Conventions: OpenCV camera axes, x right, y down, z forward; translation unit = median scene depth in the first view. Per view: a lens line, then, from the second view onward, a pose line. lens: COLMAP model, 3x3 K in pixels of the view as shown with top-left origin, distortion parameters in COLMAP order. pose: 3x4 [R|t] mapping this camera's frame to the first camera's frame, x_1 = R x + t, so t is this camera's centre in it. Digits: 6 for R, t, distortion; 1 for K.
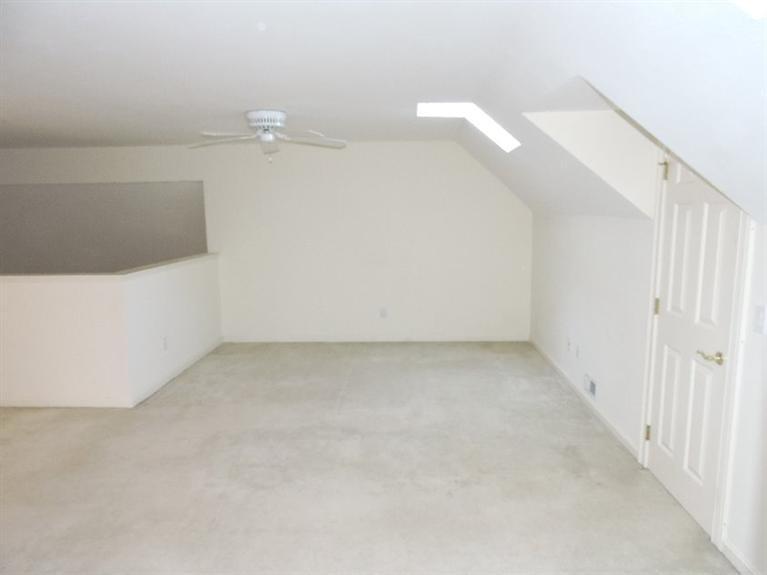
lens RADIAL K [[545.4, 0, 382.1], [0, 545.4, 285.2], [0, 0, 1]] dist [-0.008866, 0.003430]
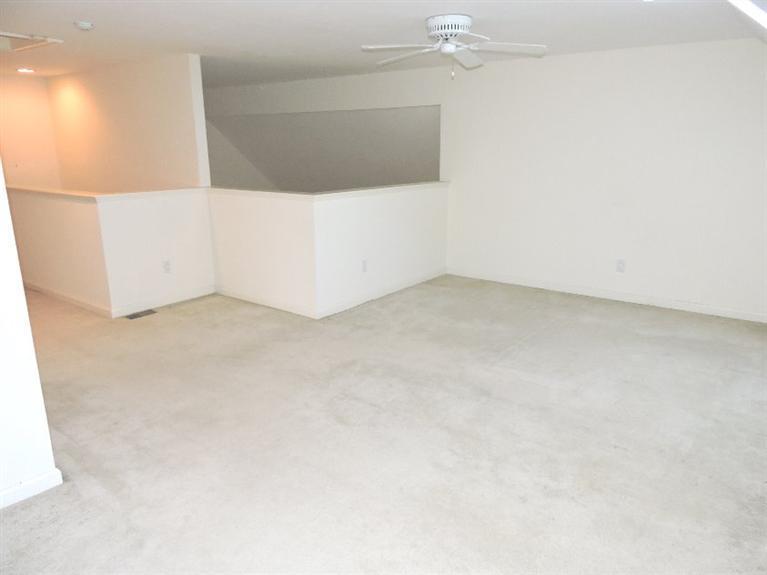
lens RADIAL K [[545.4, 0, 383.8], [0, 545.4, 292.0], [0, 0, 1]] dist [-0.008866, 0.003430]
pose [[0.829687, 0.161025, -0.534499, 0.233228], [-0.088710, 0.983358, 0.158547, -0.014147], [0.551134, -0.084129, 0.830165, 0.179196]]
